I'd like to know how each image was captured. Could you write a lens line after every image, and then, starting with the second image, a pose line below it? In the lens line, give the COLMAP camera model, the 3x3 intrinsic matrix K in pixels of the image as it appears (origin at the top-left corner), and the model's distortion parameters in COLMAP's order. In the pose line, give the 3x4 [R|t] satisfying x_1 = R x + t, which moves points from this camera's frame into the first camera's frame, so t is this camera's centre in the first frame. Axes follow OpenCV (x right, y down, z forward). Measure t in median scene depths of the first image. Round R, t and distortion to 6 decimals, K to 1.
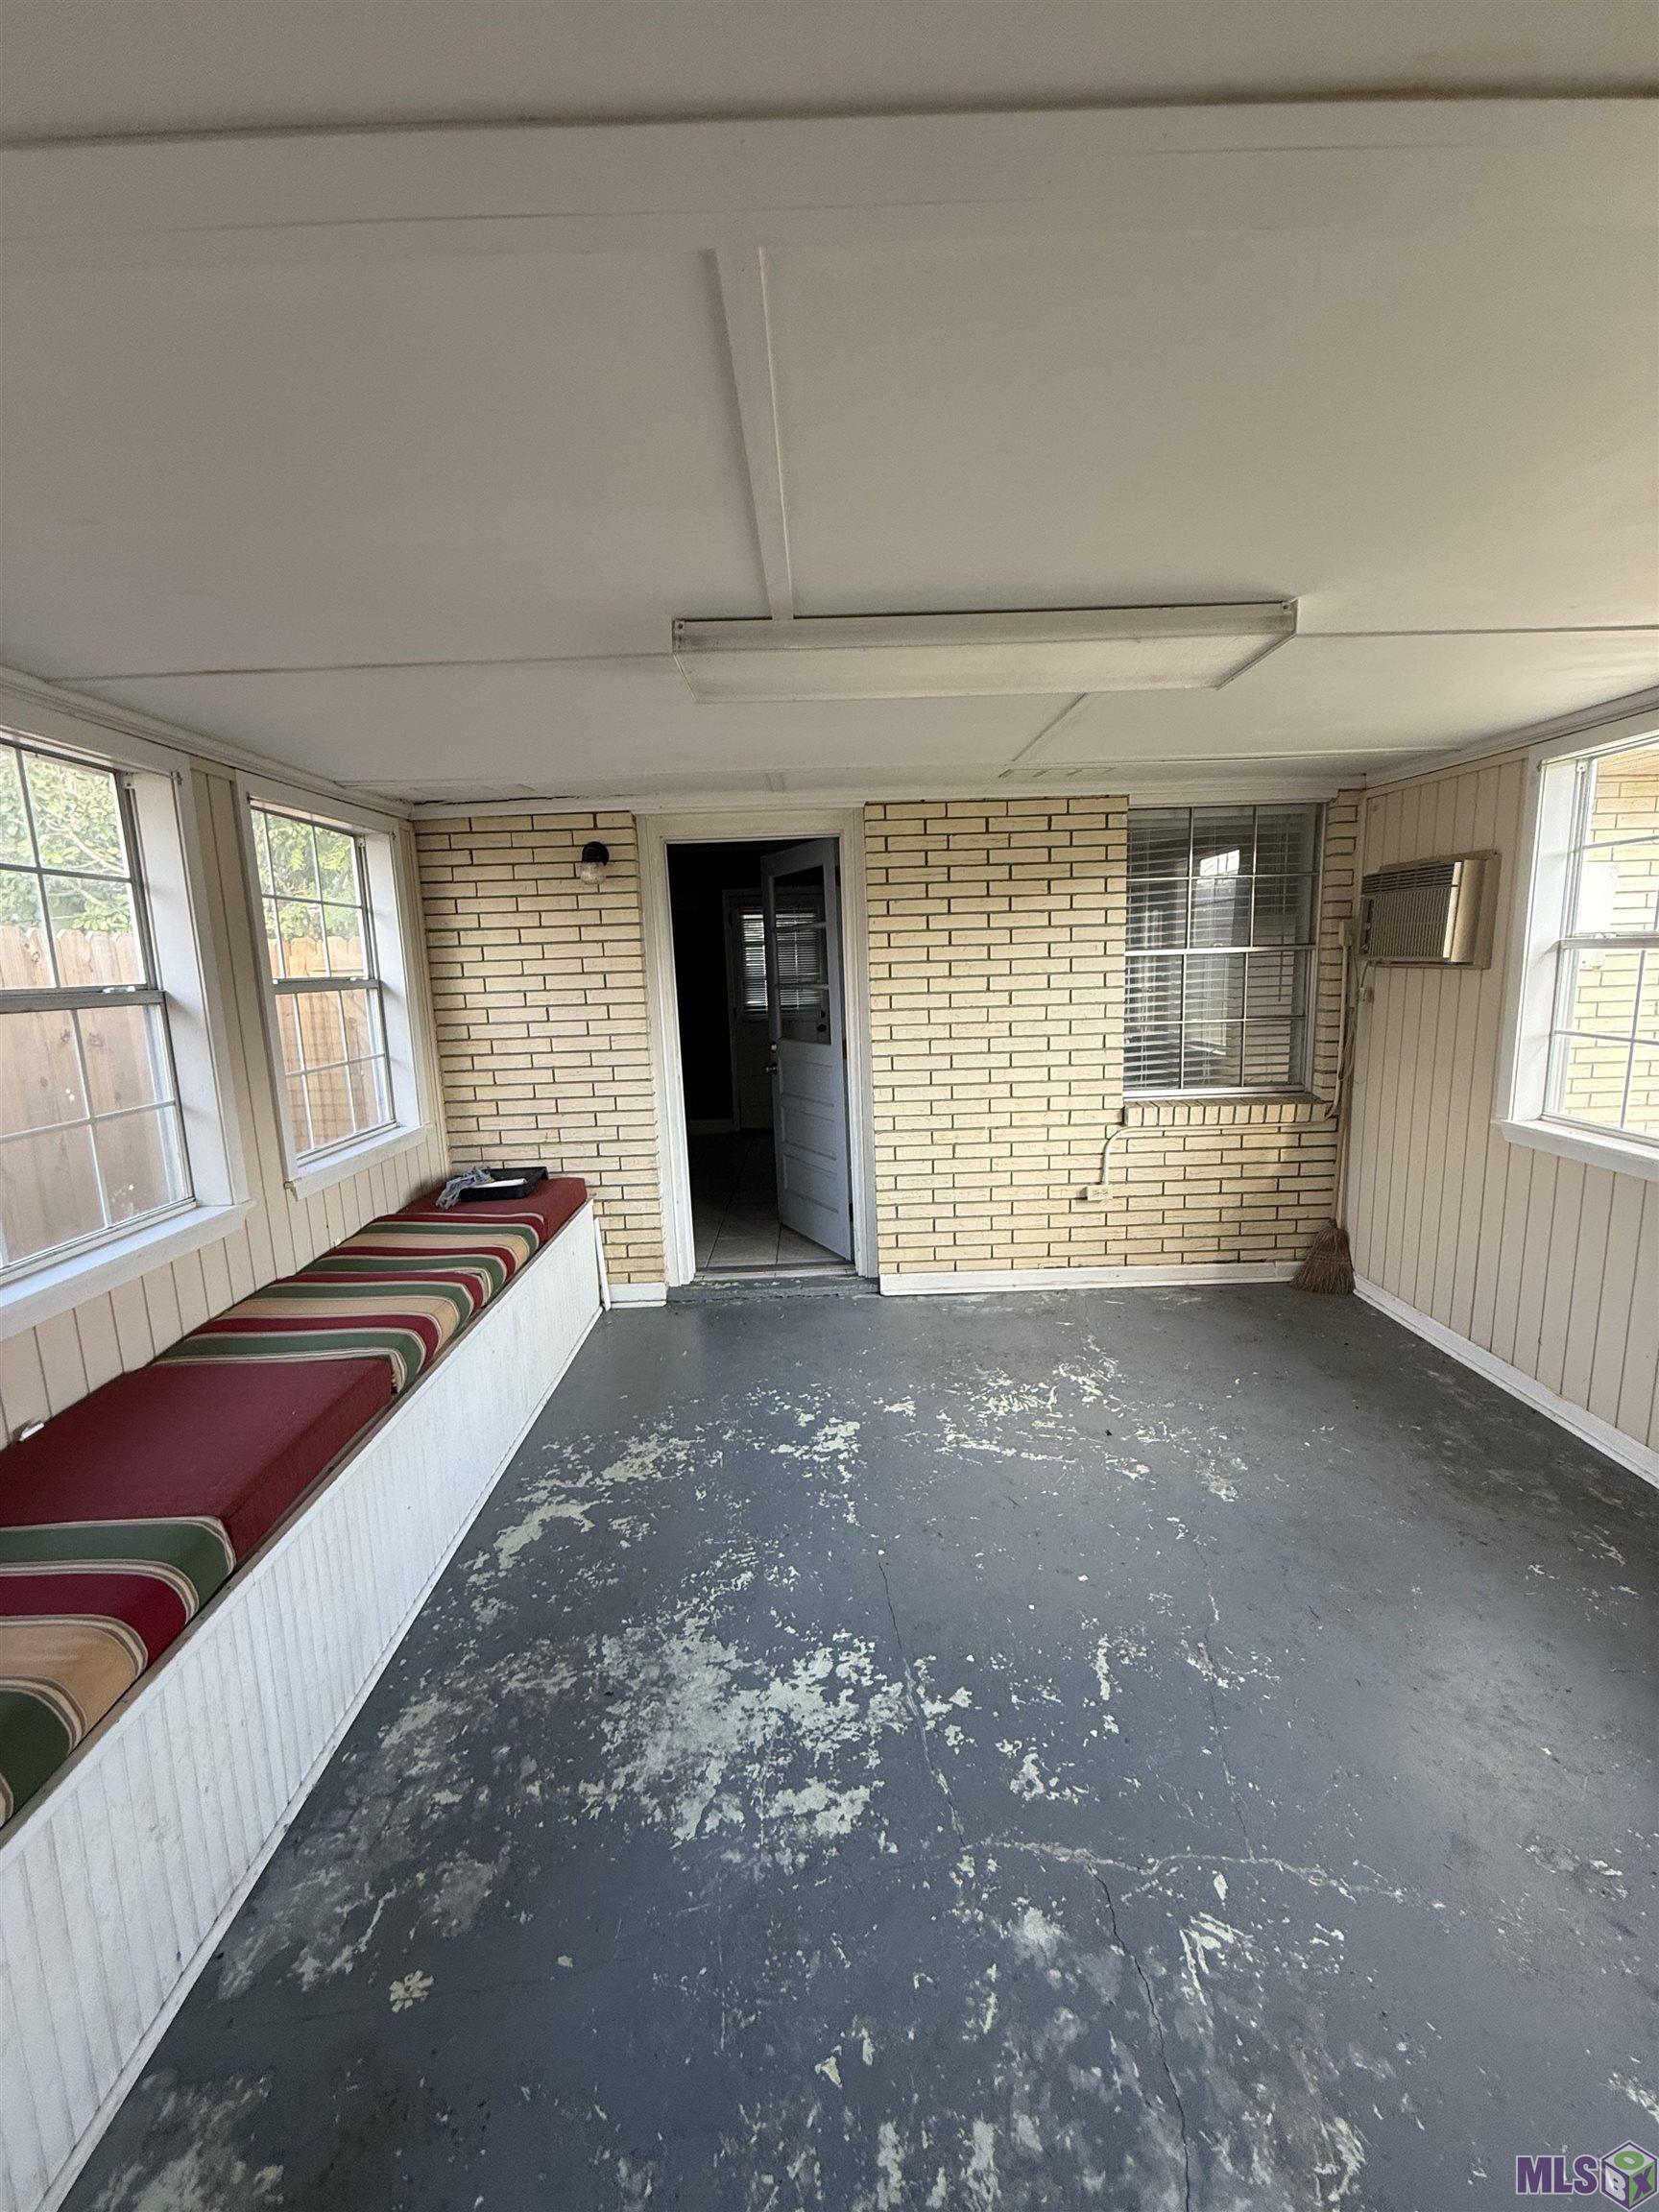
lens RADIAL K [[880.3, 0, 831.2], [0, 880.3, 1098.6], [0, 0, 1]] dist [-0.001056, 0.000953]
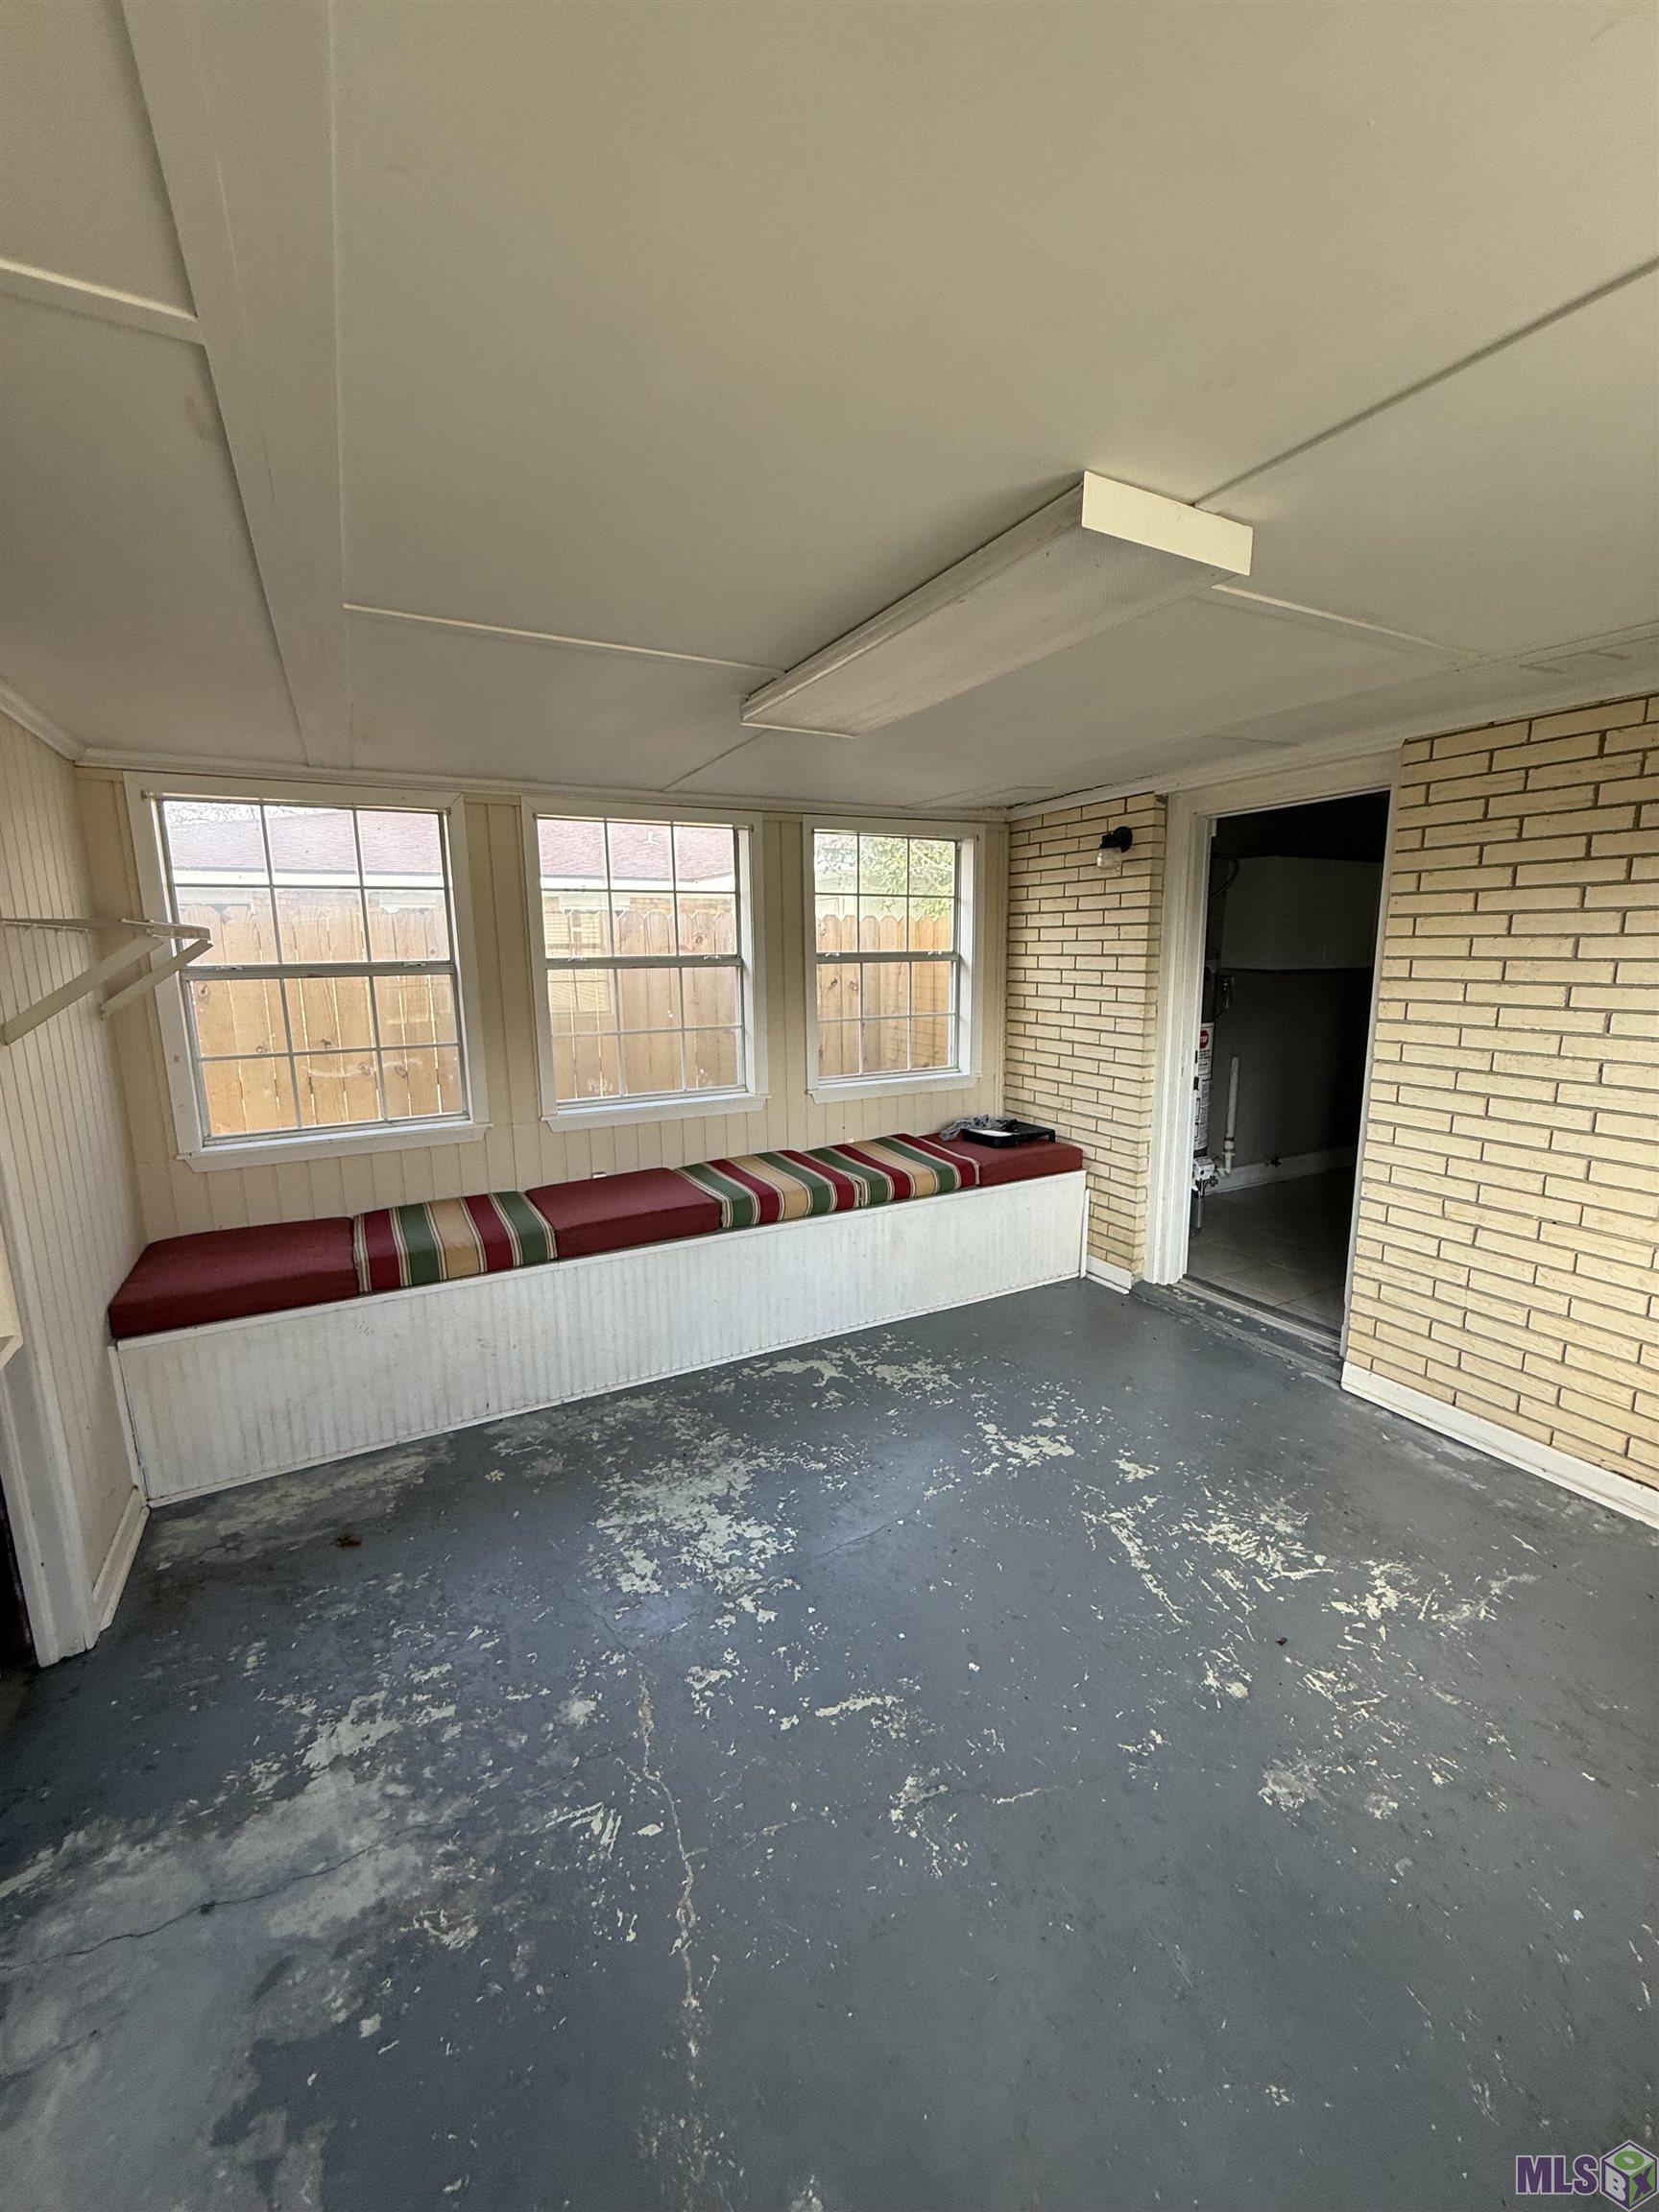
lens RADIAL K [[880.3, 0, 831.2], [0, 880.3, 1098.6], [0, 0, 1]] dist [-0.001056, 0.000953]
pose [[0.460063, 0.181425, -0.869153, 0.535739], [-0.145506, 0.981073, 0.127766, -0.066372], [0.875883, 0.067687, 0.477753, 0.248239]]
